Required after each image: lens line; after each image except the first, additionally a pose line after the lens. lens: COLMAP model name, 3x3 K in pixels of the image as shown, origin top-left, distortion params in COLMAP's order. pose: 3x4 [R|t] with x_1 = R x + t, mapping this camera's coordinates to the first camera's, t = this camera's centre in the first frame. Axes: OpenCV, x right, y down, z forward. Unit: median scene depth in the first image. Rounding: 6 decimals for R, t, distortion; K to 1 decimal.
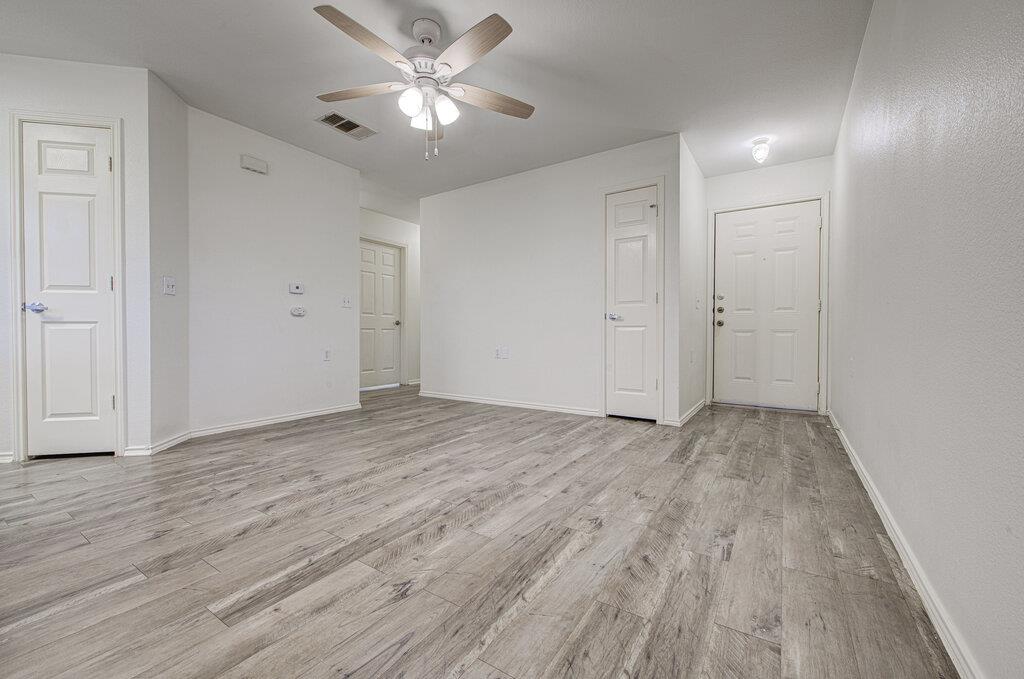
lens RADIAL K [[413.4, 0, 516.1], [0, 413.4, 334.7], [0, 0, 1]] dist [0.001051, -0.000979]
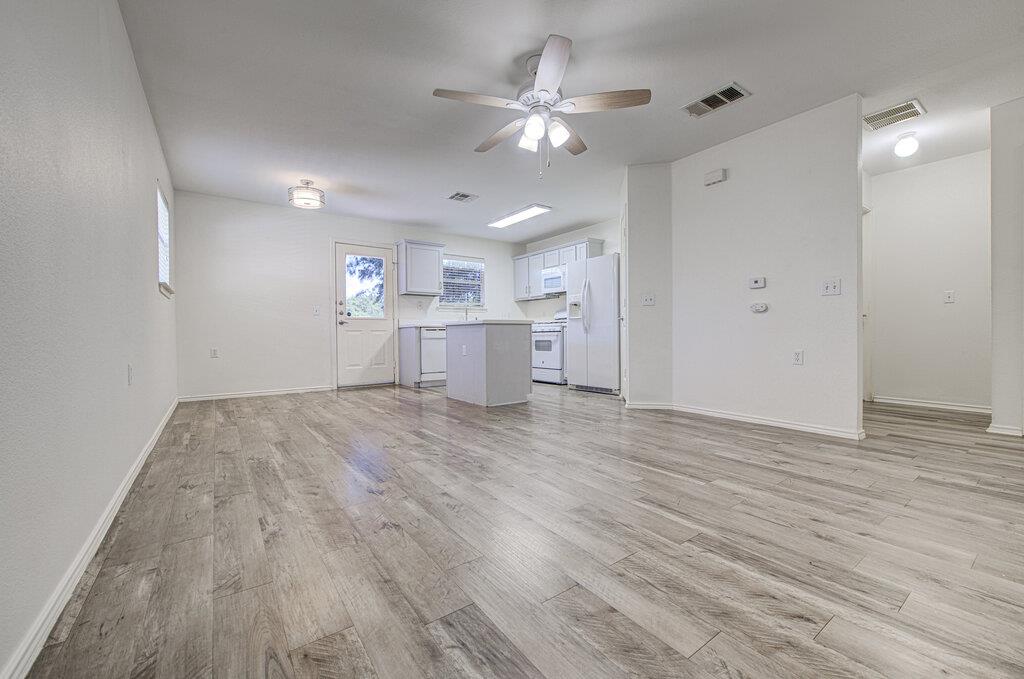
lens RADIAL K [[413.4, 0, 516.5], [0, 413.4, 337.1], [0, 0, 1]] dist [0.001051, -0.000979]
pose [[-0.357442, 0.012380, -0.933853, 0.877259], [0.002247, 0.999921, 0.012396, -0.003836], [0.933932, 0.002333, -0.357442, 1.367077]]
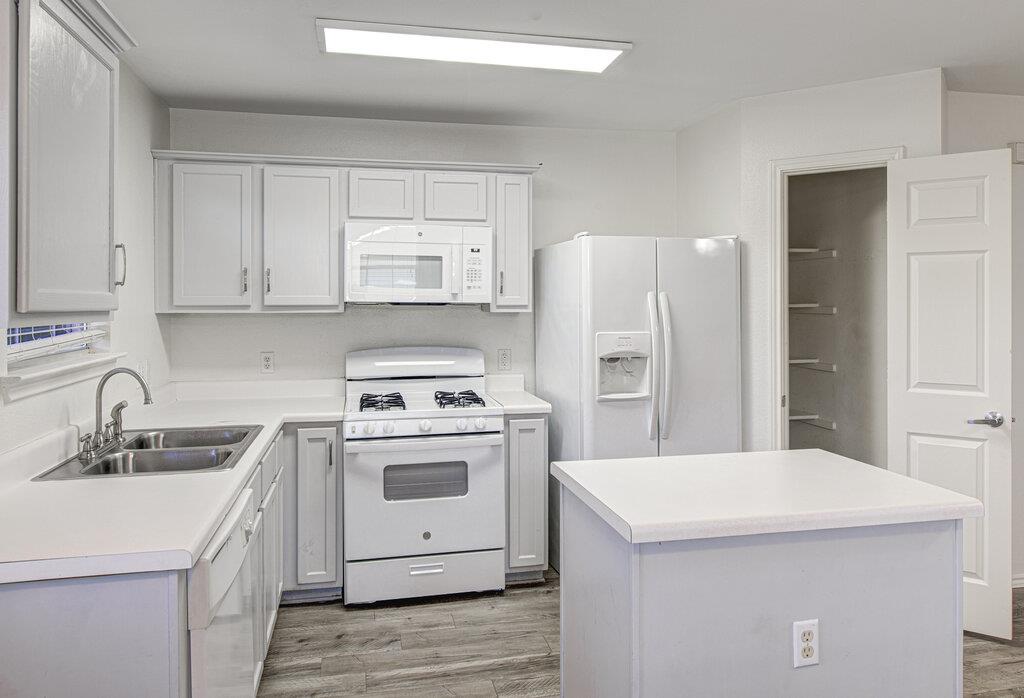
lens RADIAL K [[703.1, 0, 507.5], [0, 703.1, 300.2], [0, 0, 1]] dist [-0.000337, -0.003387]
pose [[0.705491, -0.000112, -0.708718, -0.658314], [-0.004784, 0.999976, -0.004920, -0.279279], [0.708702, 0.006861, 0.705474, -0.384338]]
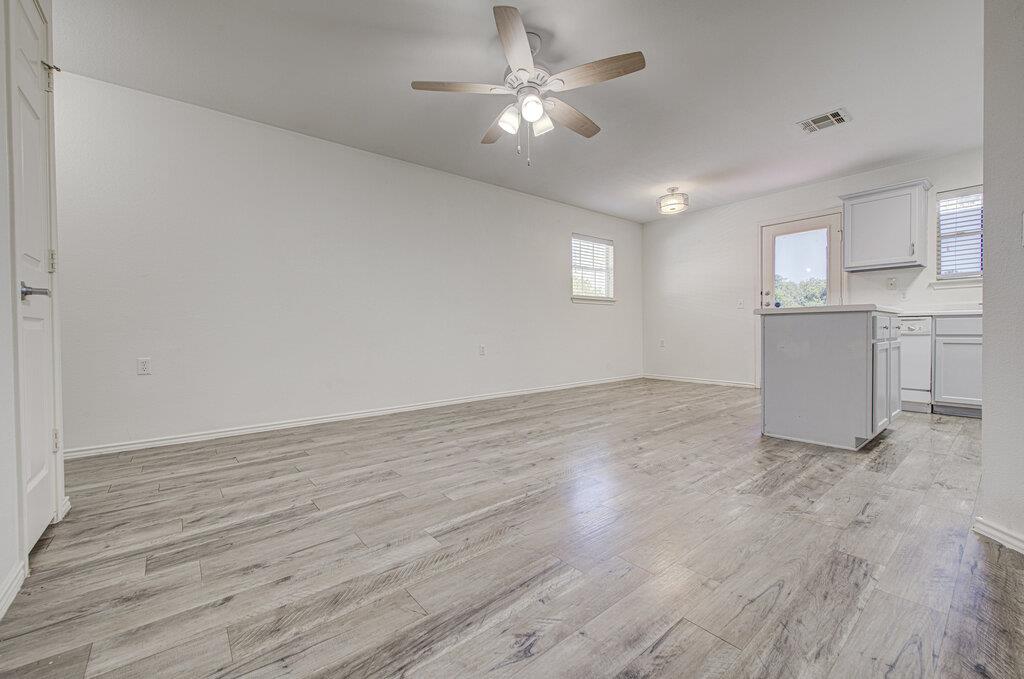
lens RADIAL K [[413.4, 0, 515.6], [0, 413.4, 337.0], [0, 0, 1]] dist [0.001051, -0.000979]
pose [[-0.953771, 0.005032, 0.300493, -0.505215], [0.012055, 0.999696, 0.021520, -0.009663], [-0.300294, 0.024148, -0.953541, 2.058951]]
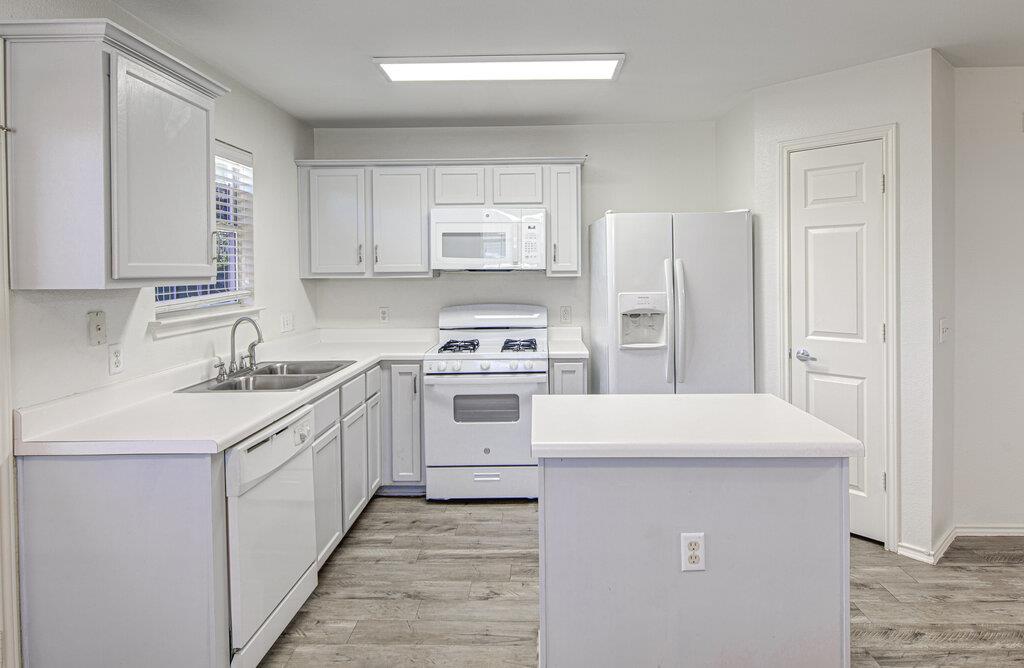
lens RADIAL K [[578.3, 0, 523.0], [0, 578.3, 272.4], [0, 0, 1]] dist [0.000605, -0.001406]
pose [[0.529057, 0.002472, -0.848583, -0.453707], [0.003234, 0.999983, 0.004929, -0.279830], [0.848580, -0.005352, 0.529040, -0.200773]]
